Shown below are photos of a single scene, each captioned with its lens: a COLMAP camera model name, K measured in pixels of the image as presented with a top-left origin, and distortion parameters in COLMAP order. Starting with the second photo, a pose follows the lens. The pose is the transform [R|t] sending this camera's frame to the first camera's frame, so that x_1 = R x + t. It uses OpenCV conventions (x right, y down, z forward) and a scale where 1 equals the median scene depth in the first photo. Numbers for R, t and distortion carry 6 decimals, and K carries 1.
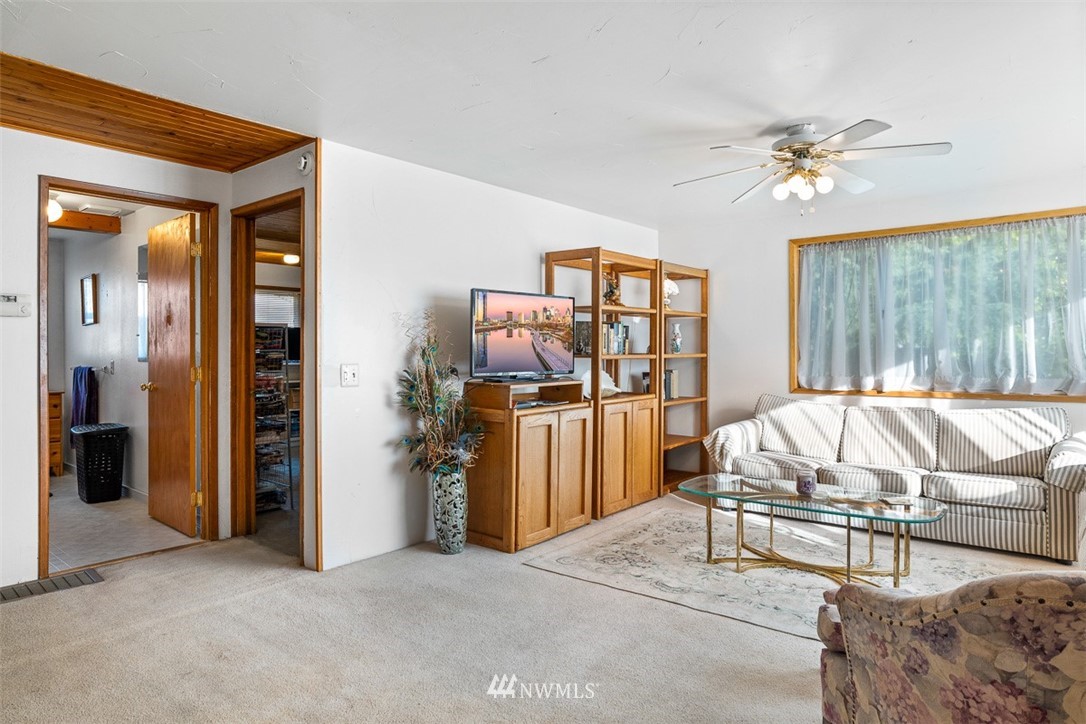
lens RADIAL K [[644.3, 0, 546.6], [0, 644.3, 351.7], [0, 0, 1]] dist [-0.037175, 0.020081]
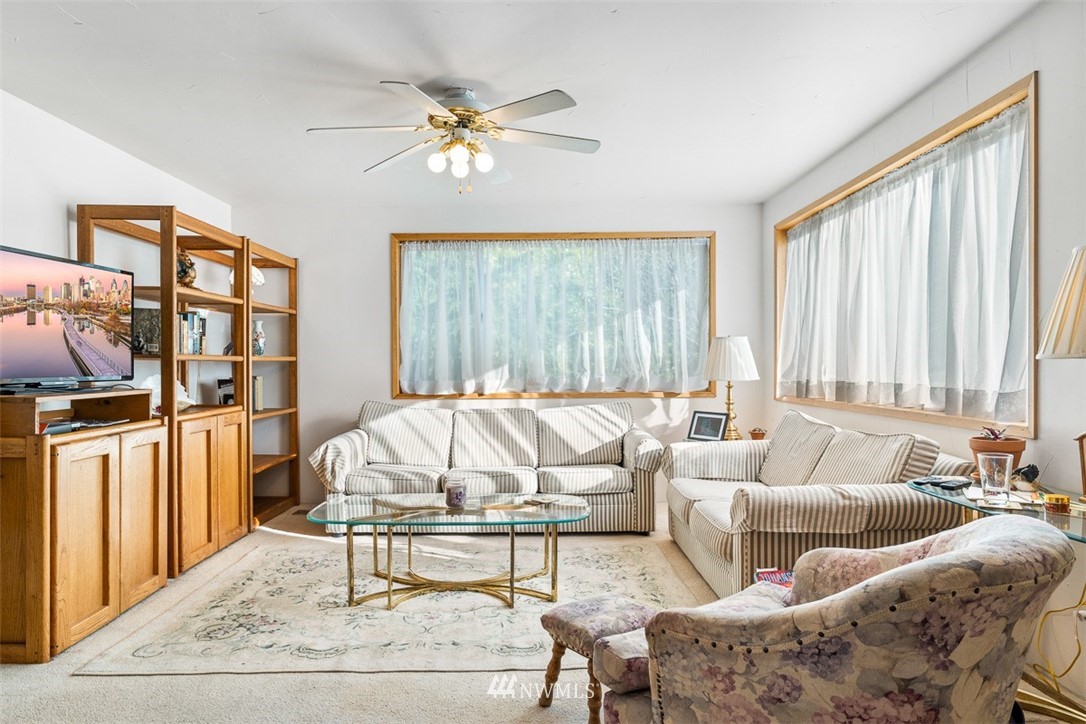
lens RADIAL K [[646.1, 0, 539.1], [0, 646.1, 377.9], [0, 0, 1]] dist [-0.035814, 0.025452]
pose [[0.769507, -0.013679, 0.638492, -0.075369], [0.000164, 0.999775, 0.021221, 0.019534], [-0.638638, -0.016225, 0.769336, 0.203143]]
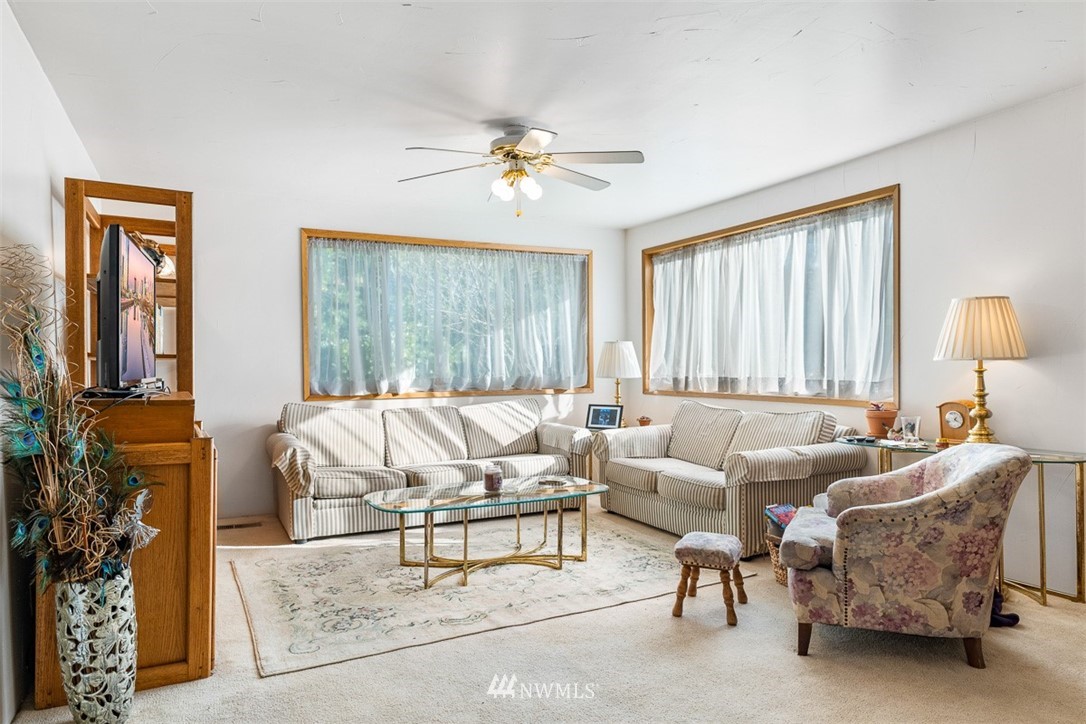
lens RADIAL K [[683.9, 0, 546.0], [0, 683.9, 377.2], [0, 0, 1]] dist [0.002378, 0.002064]
pose [[0.400077, -0.017521, 0.916314, -0.500461], [0.001584, 0.999829, 0.018426, 0.020119], [-0.916480, -0.005921, 0.400037, 0.438616]]
